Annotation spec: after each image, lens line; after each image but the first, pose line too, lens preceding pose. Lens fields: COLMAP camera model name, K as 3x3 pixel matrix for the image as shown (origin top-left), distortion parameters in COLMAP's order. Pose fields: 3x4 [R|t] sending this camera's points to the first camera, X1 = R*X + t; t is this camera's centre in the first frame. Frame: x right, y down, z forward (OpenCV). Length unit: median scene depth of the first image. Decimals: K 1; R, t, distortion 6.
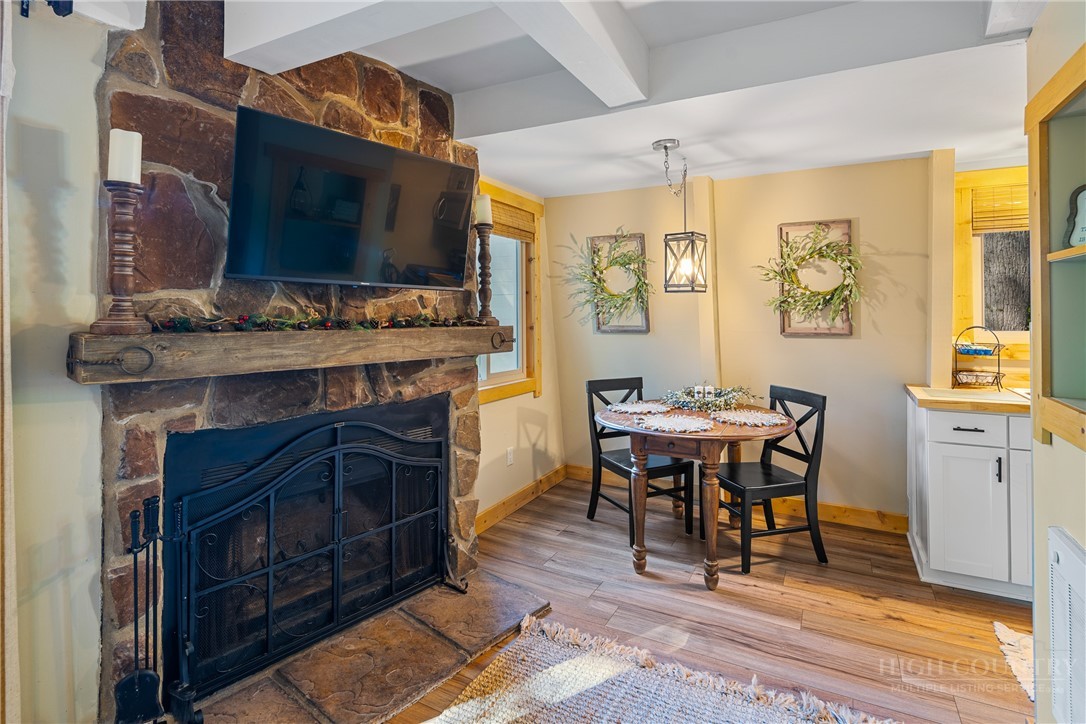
lens RADIAL K [[542.5, 0, 543.3], [0, 542.5, 304.2], [0, 0, 1]] dist [-0.001963, -0.000547]
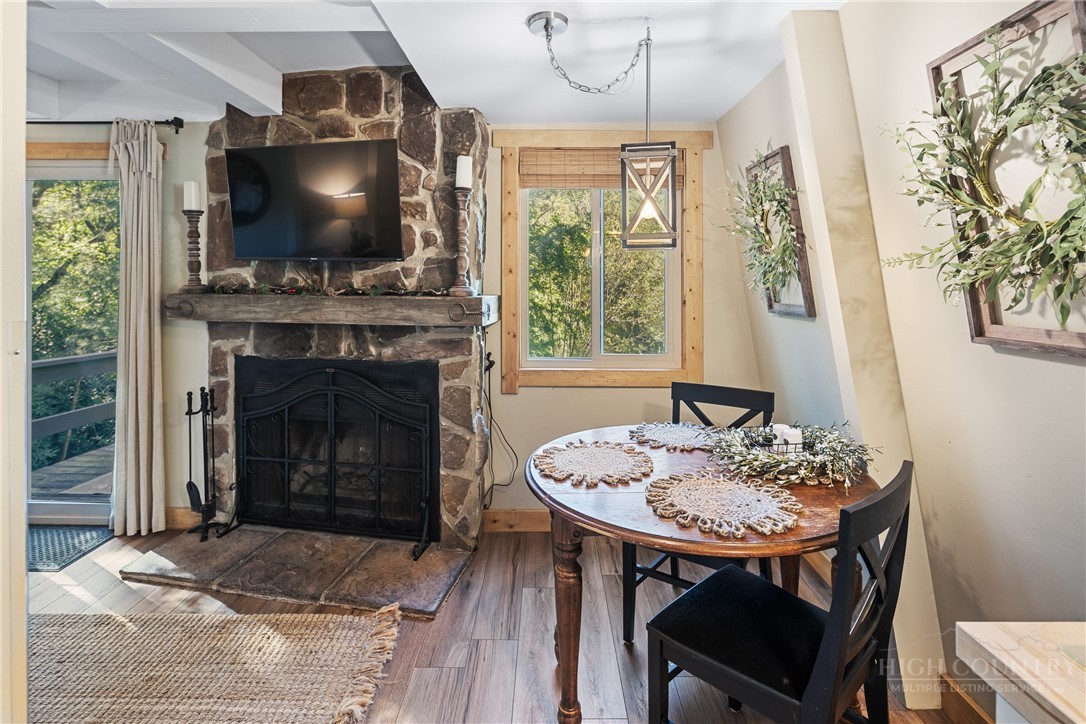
lens RADIAL K [[550.9, 0, 541.7], [0, 550.9, 281.7], [0, 0, 1]] dist [0.003668, 0.000279]
pose [[0.457058, 0.002039, -0.889435, 0.987652], [0.012647, 0.999881, 0.008792, 0.009337], [0.889347, -0.015267, 0.456978, 0.842947]]
